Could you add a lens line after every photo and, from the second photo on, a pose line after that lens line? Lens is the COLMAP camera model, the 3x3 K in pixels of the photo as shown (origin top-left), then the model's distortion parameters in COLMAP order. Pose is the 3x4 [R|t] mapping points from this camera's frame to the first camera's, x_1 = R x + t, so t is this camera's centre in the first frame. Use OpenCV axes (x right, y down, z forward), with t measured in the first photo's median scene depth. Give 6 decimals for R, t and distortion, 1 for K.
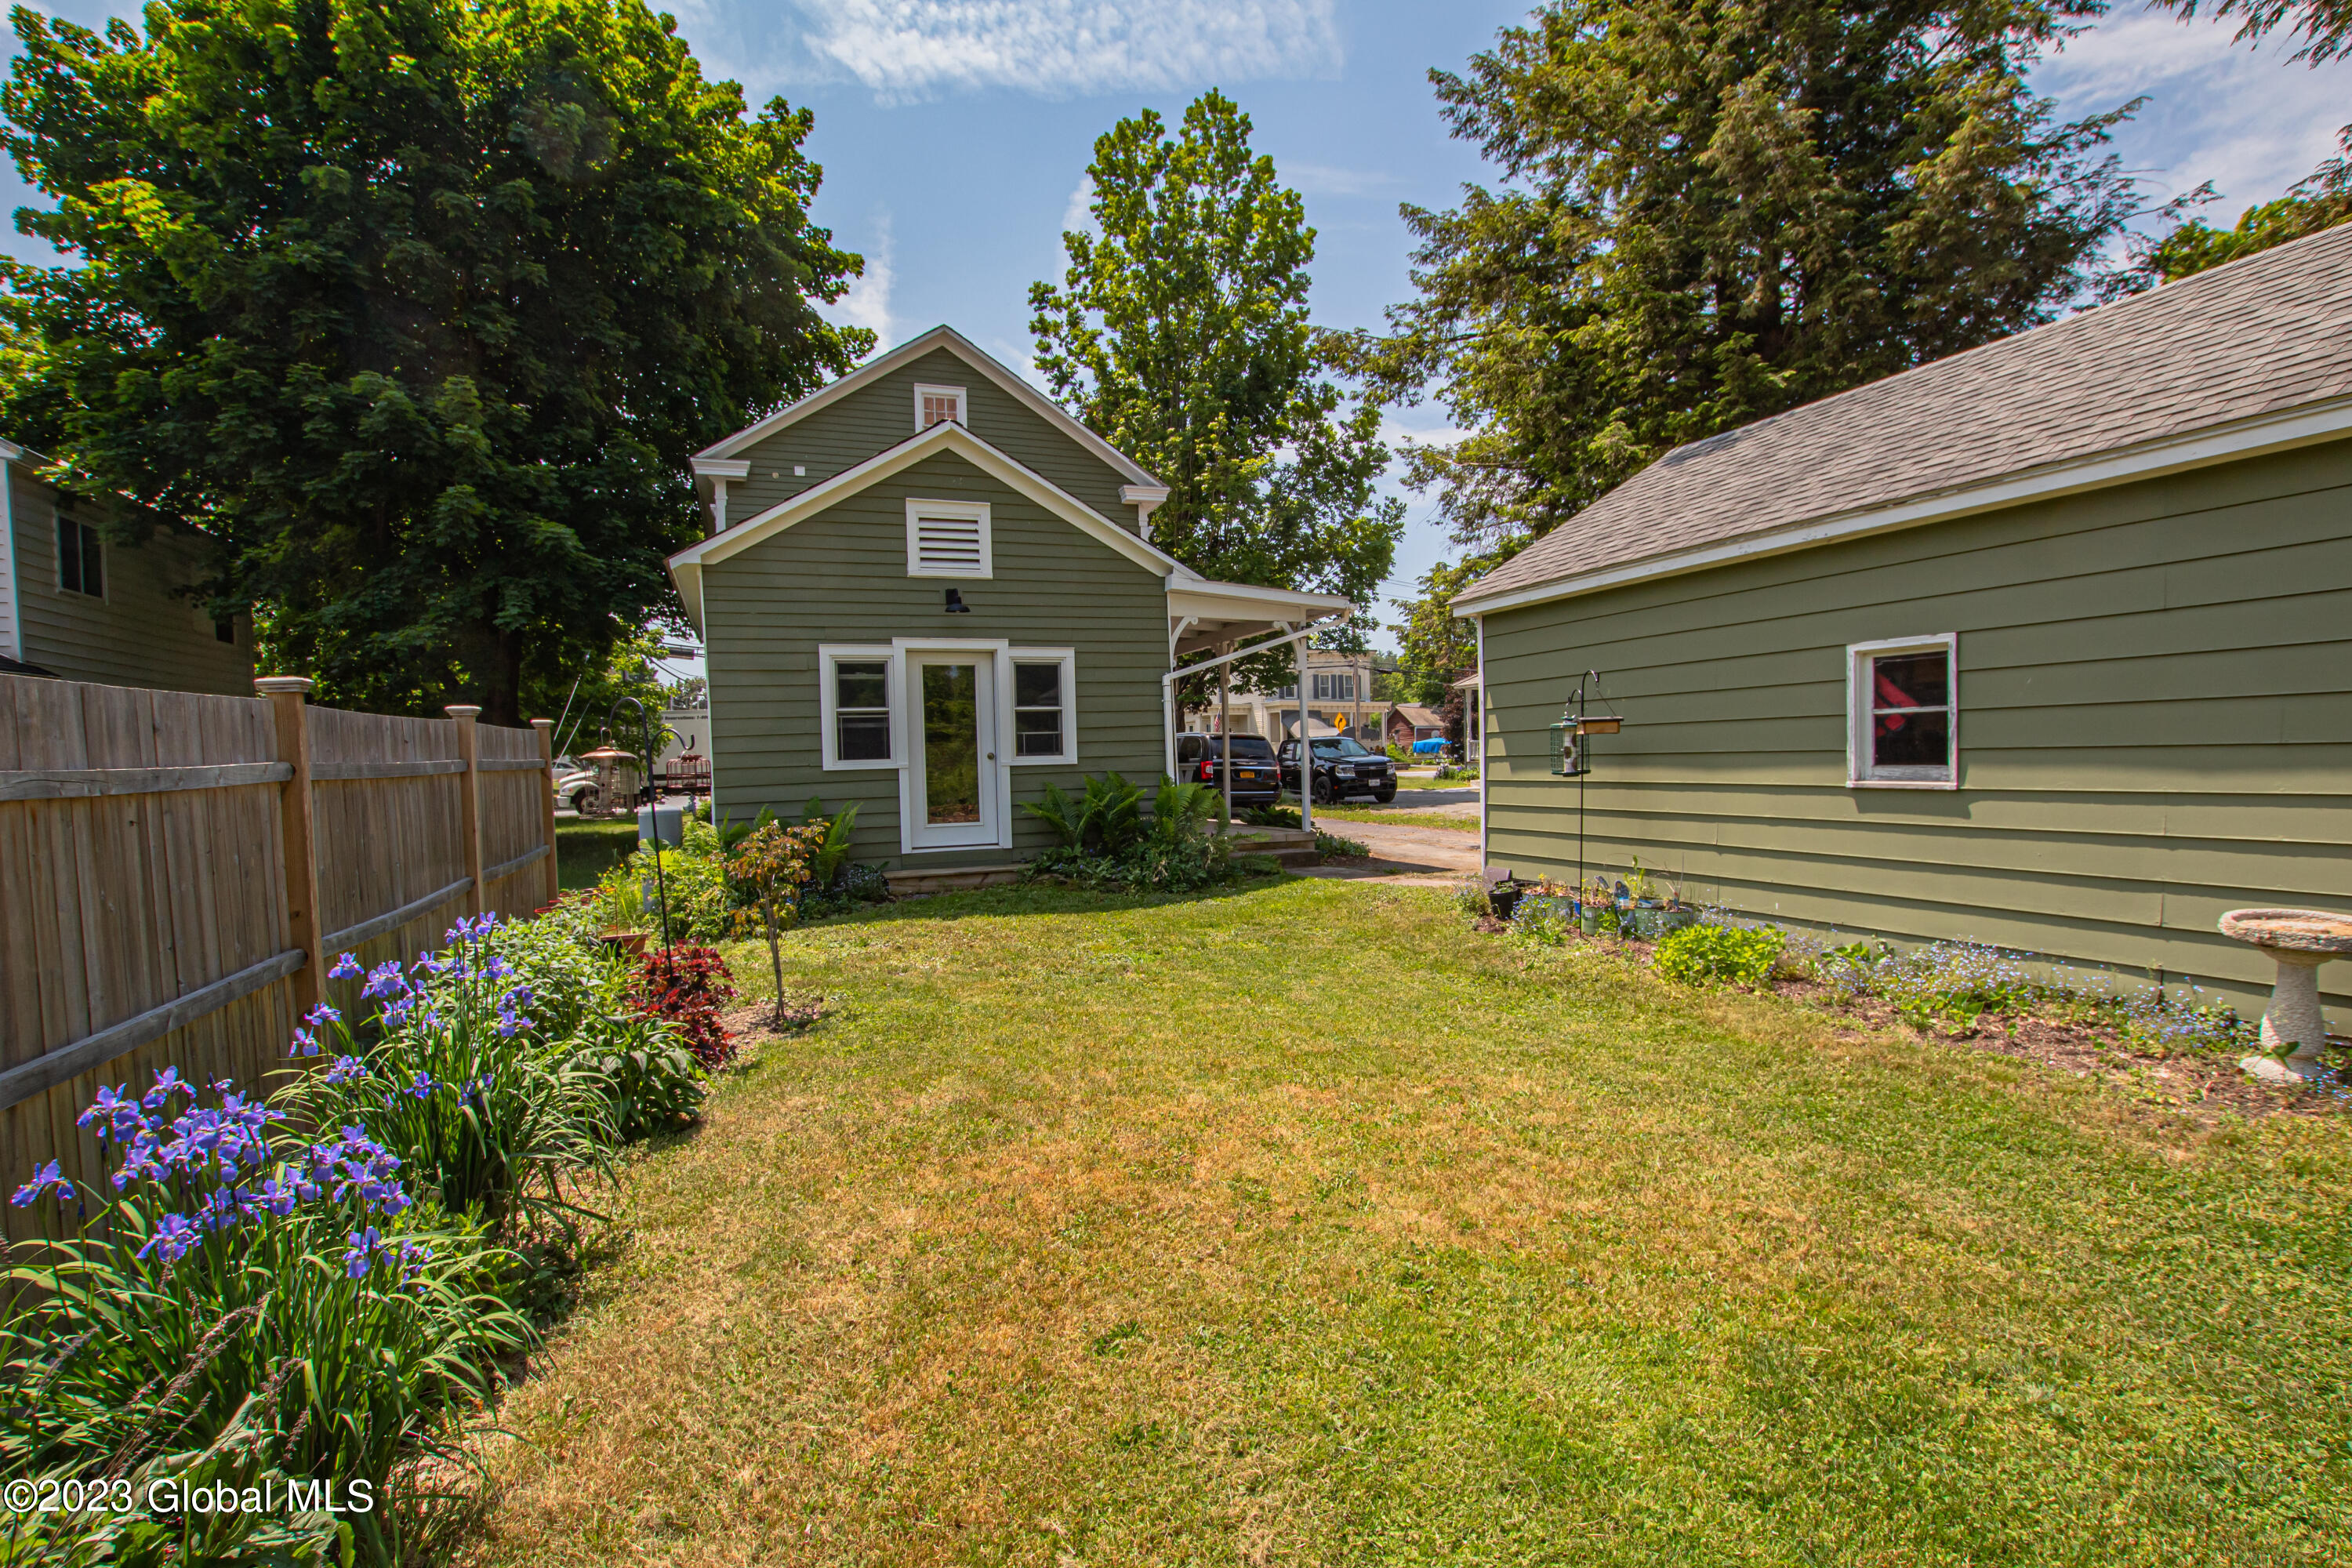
lens RADIAL K [[1069.6, 0, 1195.2], [0, 1069.6, 796.6], [0, 0, 1]] dist [-0.041155, 0.005401]
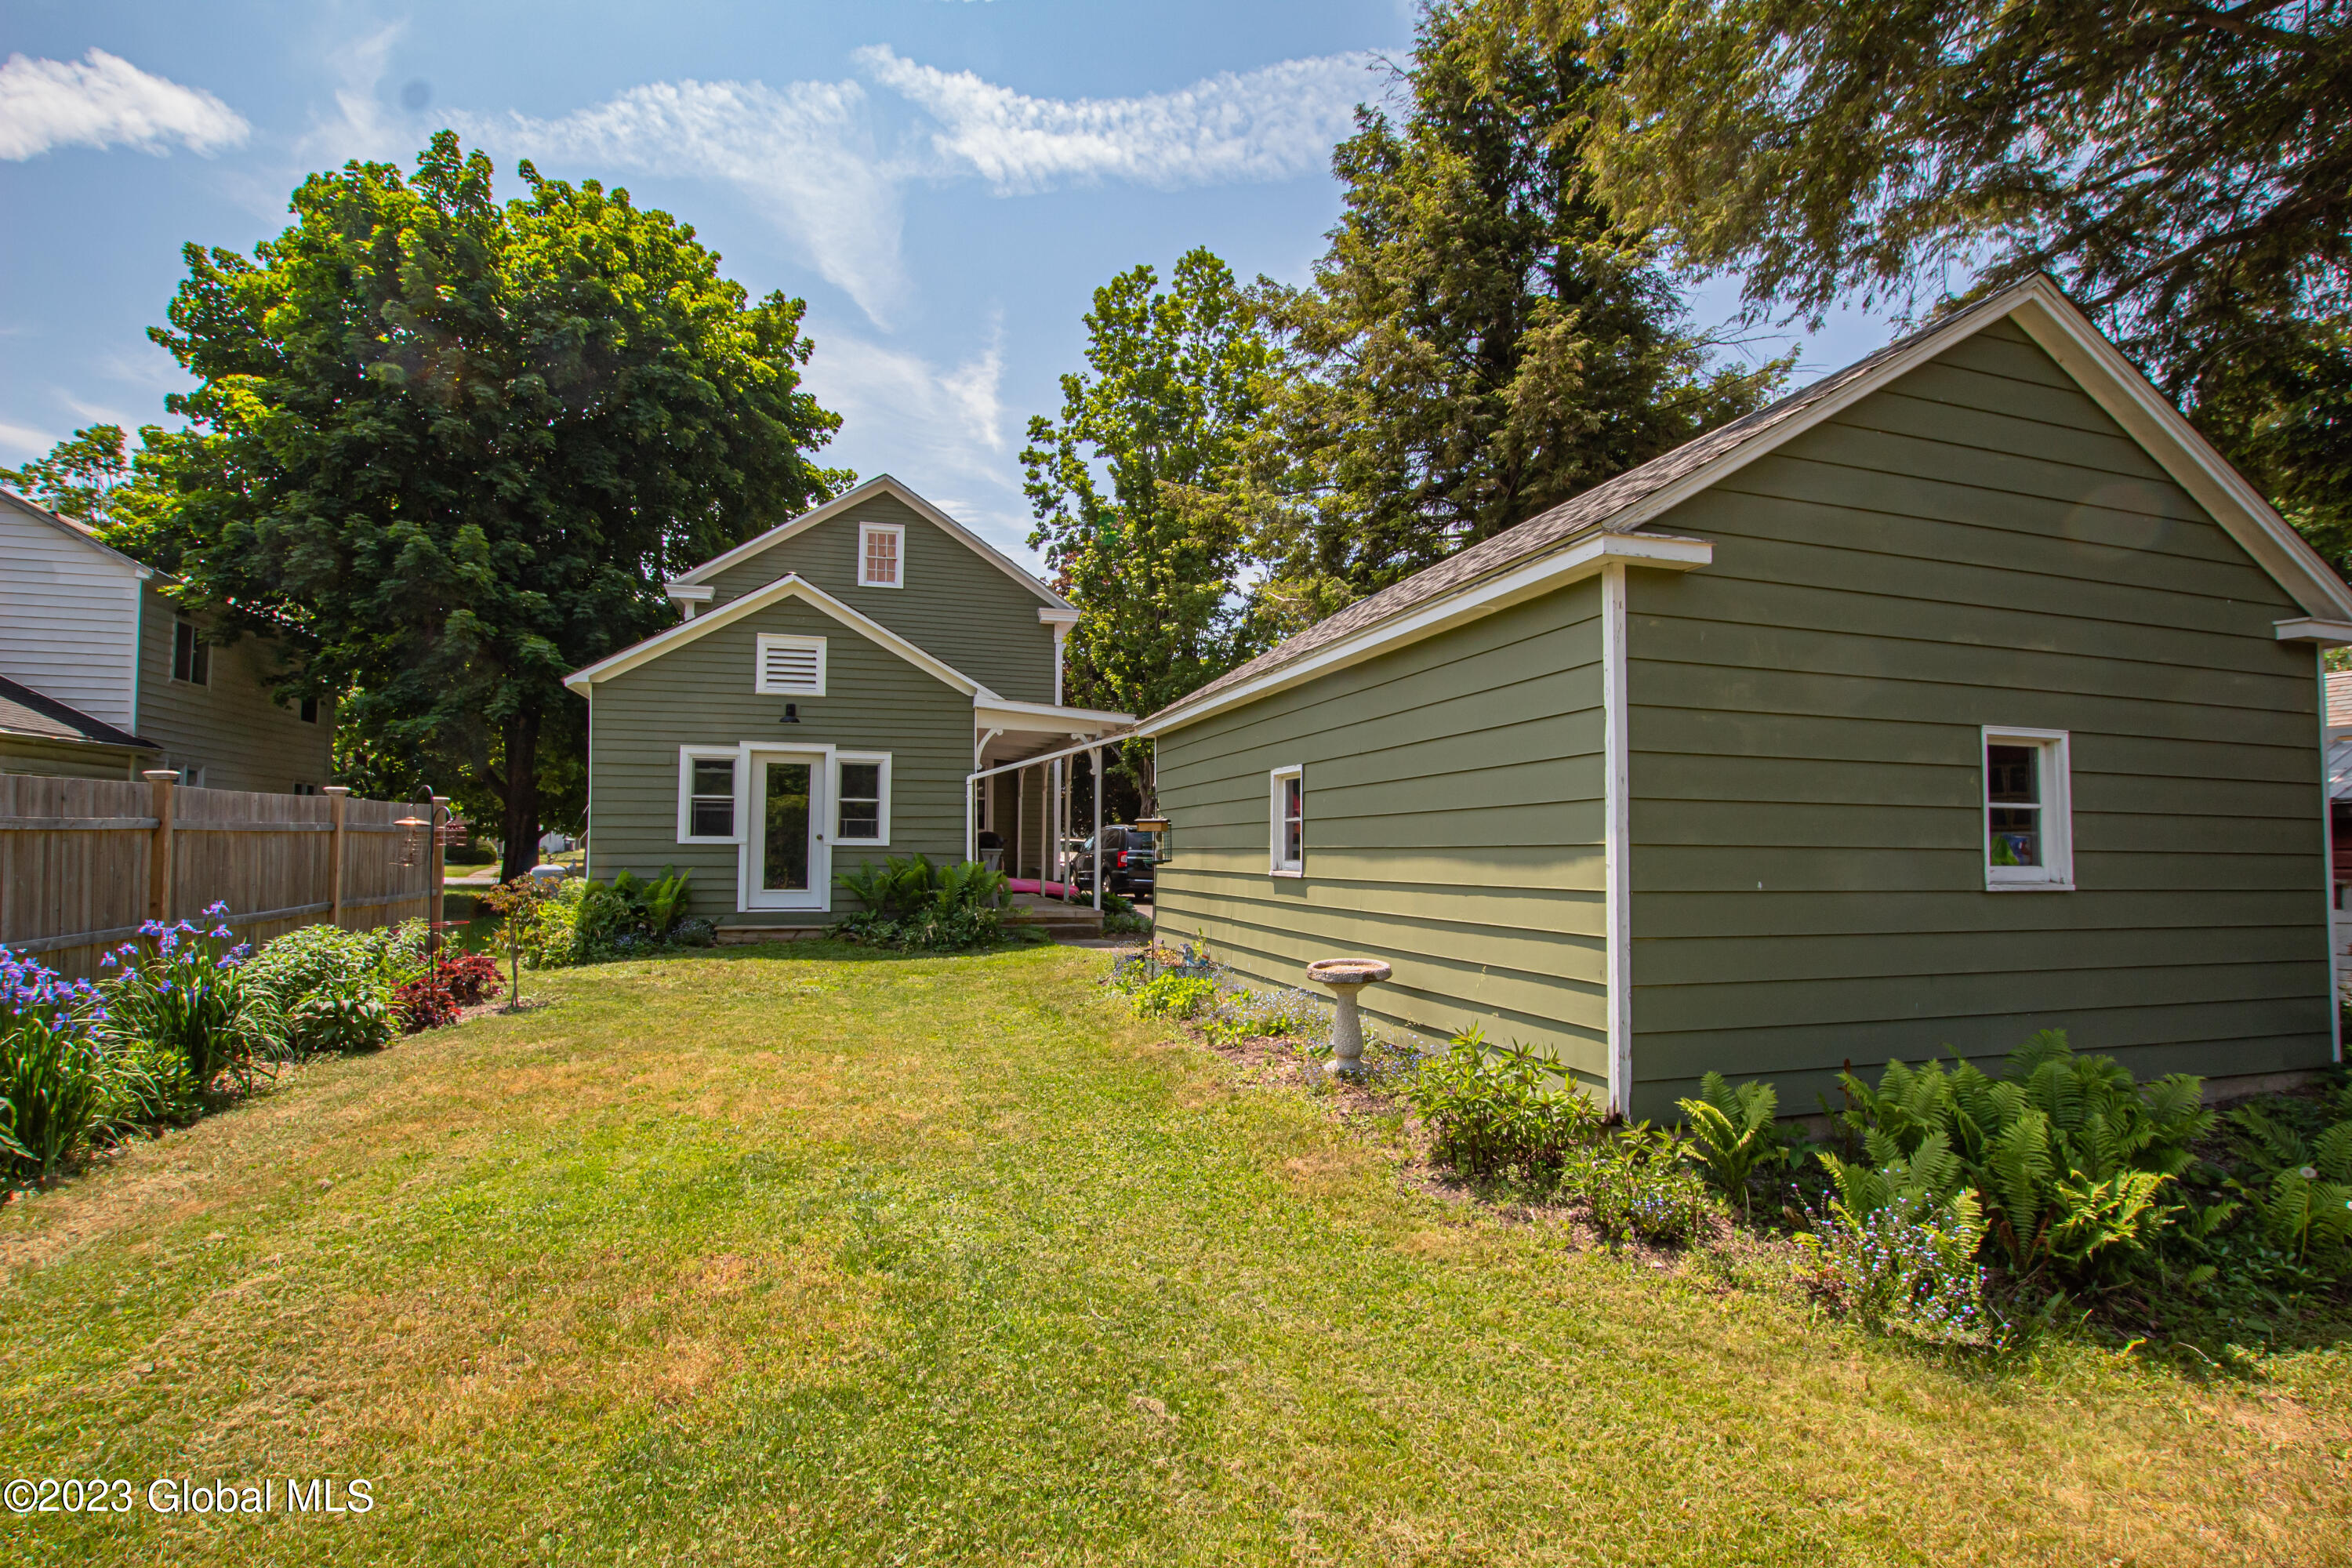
lens RADIAL K [[1069.6, 0, 1162.5], [0, 1069.6, 788.1], [0, 0, 1]] dist [-0.041155, 0.005401]
pose [[0.995444, 0.026861, -0.091488, 0.238988], [-0.035430, 0.995001, -0.093367, 0.005151], [0.088522, 0.096183, 0.991419, -0.148565]]
